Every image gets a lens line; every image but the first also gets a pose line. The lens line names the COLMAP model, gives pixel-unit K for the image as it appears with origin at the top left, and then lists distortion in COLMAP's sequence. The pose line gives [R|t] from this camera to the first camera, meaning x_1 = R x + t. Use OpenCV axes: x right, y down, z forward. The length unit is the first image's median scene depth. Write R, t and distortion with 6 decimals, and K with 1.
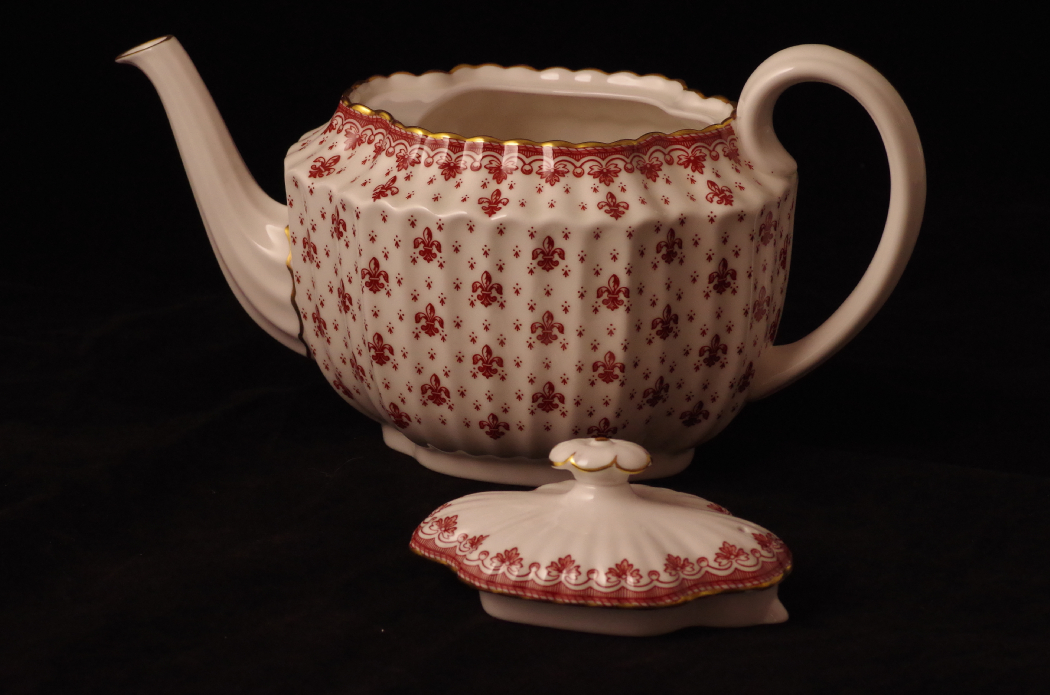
lens RADIAL K [[4559.8, 0, 522.4], [0, 4559.8, 346.7], [0, 0, 1]] dist [0.131162, 0.000000]
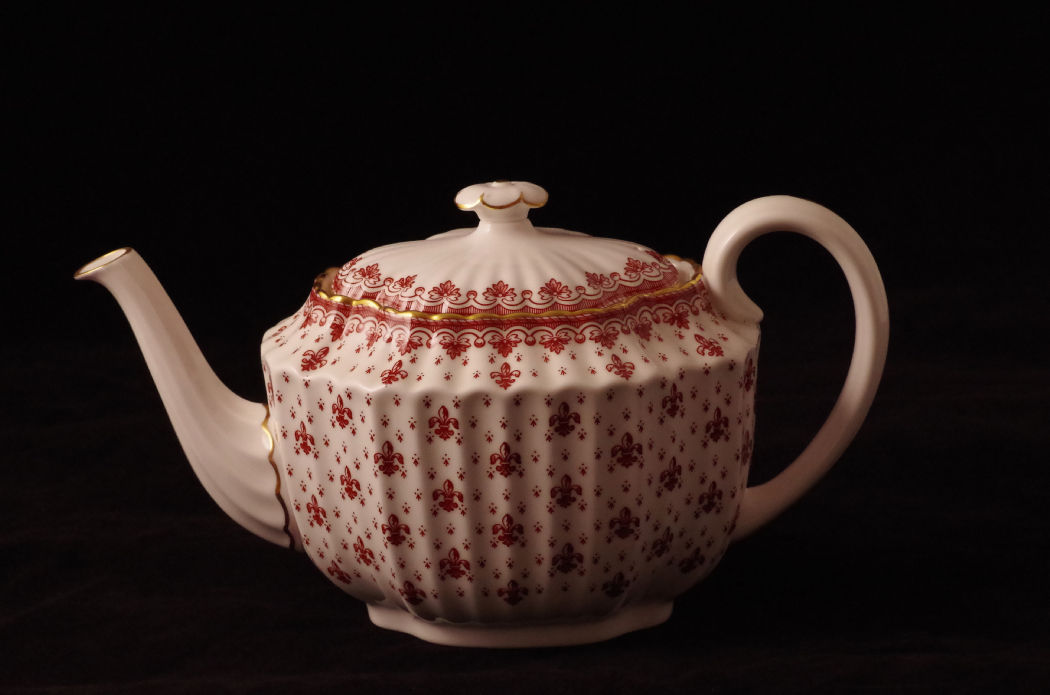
lens RADIAL K [[4559.8, 0, 526.9], [0, 4559.8, 348.7], [0, 0, 1]] dist [0.131162, 0.000000]
pose [[0.973660, -0.098309, 0.205720, -0.210623], [0.106840, 0.993801, -0.030749, -0.005311], [-0.201421, 0.051918, 0.978128, -0.011395]]
